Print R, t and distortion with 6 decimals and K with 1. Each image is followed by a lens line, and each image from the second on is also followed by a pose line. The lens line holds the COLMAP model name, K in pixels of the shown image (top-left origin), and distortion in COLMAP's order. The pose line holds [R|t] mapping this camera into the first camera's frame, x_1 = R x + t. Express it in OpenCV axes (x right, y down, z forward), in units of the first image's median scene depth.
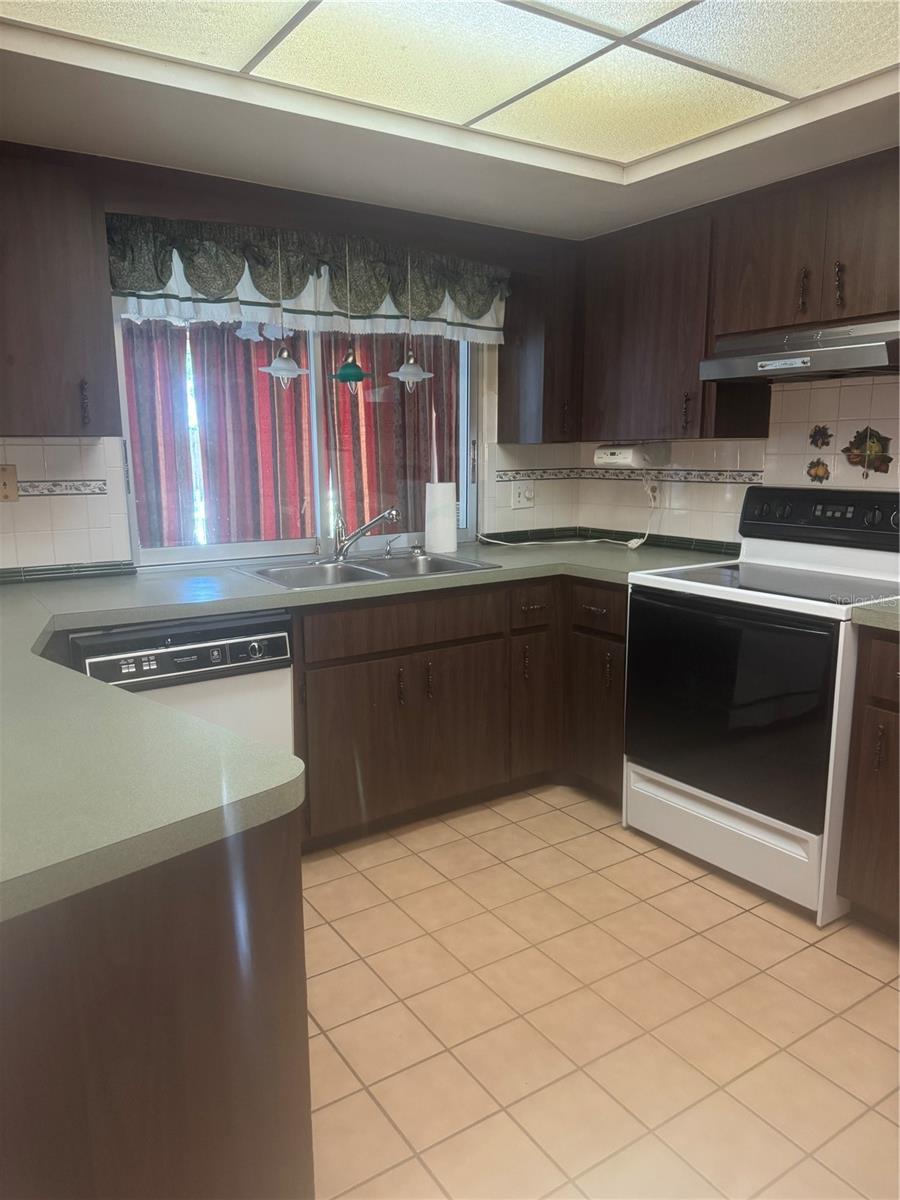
lens RADIAL K [[857.3, 0, 450.0], [0, 857.3, 600.0], [0, 0, 1]] dist [0.127255, -0.202347]
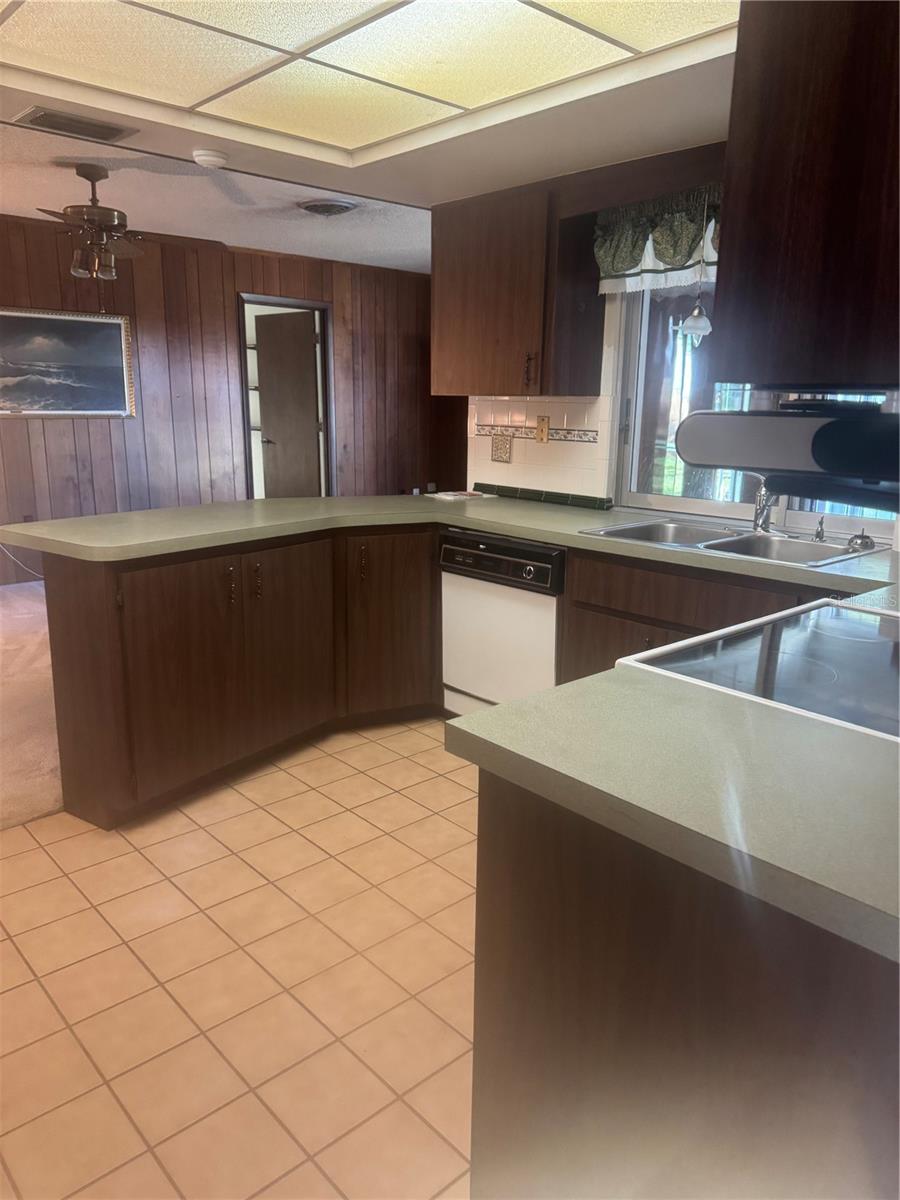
lens RADIAL K [[857.3, 0, 450.0], [0, 857.3, 600.0], [0, 0, 1]] dist [0.127255, -0.202347]
pose [[0.151683, 0.229658, -0.961379, 0.872297], [-0.196787, 0.960179, 0.198323, -0.114814], [0.968642, 0.159105, 0.190836, 0.623839]]
